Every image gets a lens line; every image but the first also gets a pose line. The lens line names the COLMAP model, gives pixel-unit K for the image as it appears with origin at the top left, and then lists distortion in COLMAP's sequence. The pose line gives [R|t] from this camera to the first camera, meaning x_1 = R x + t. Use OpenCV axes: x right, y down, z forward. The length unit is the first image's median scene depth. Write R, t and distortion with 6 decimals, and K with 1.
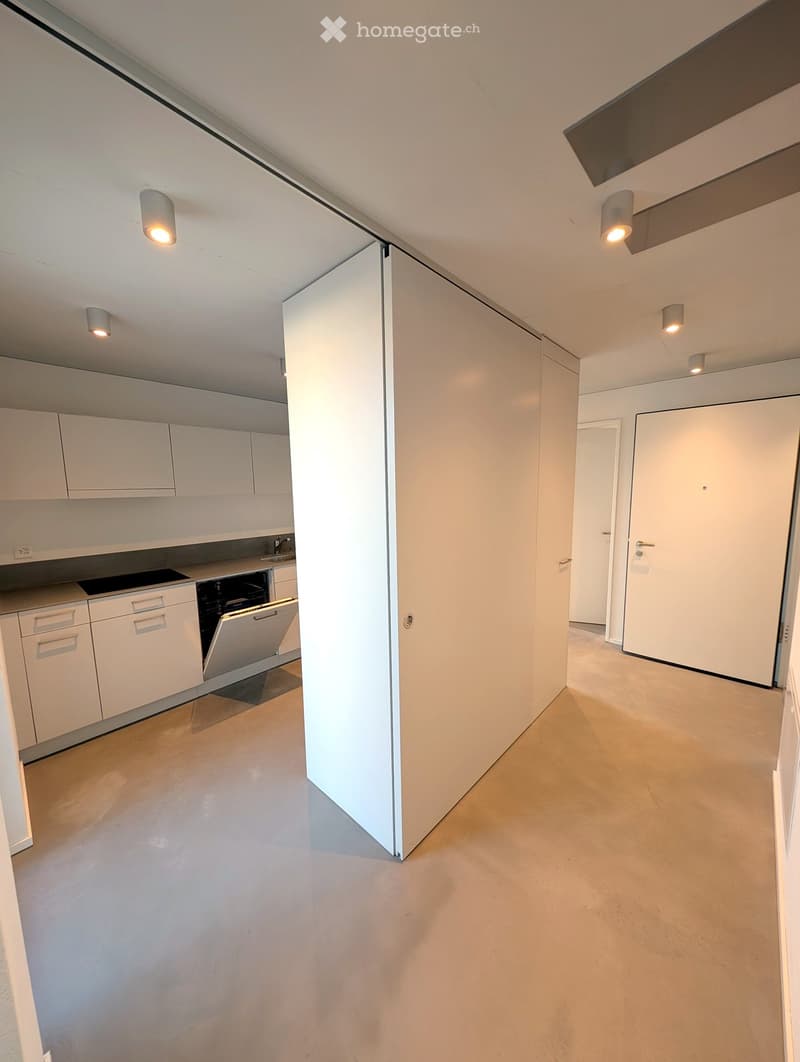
lens RADIAL K [[374.4, 0, 400.0], [0, 374.4, 531.0], [0, 0, 1]] dist [-0.001424, -0.000051]
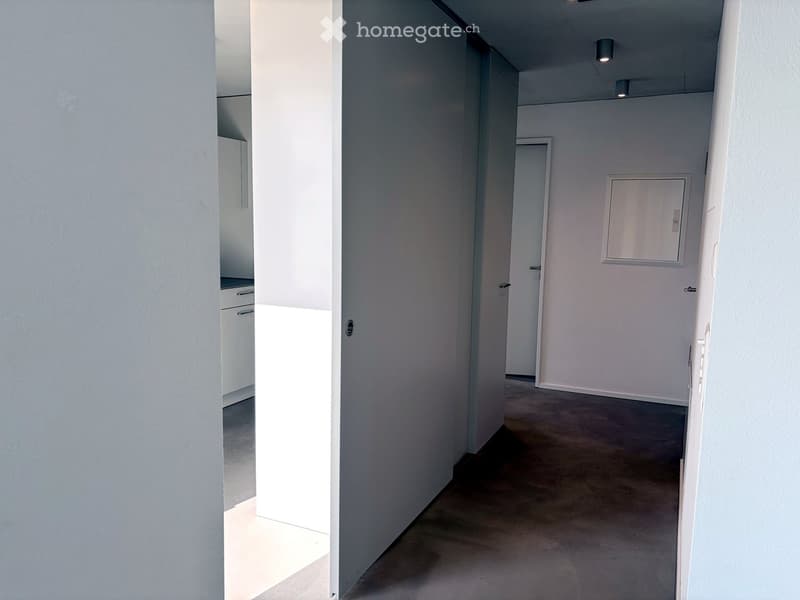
lens RADIAL K [[606.6, 0, 400.0], [0, 606.6, 300.0], [0, 0, 1]] dist [0.001448, 0.001548]
pose [[0.948925, -0.009370, 0.315362, -0.319861], [0.006474, 0.999927, 0.010228, 0.112759], [-0.315435, -0.007664, 0.948916, -0.397856]]
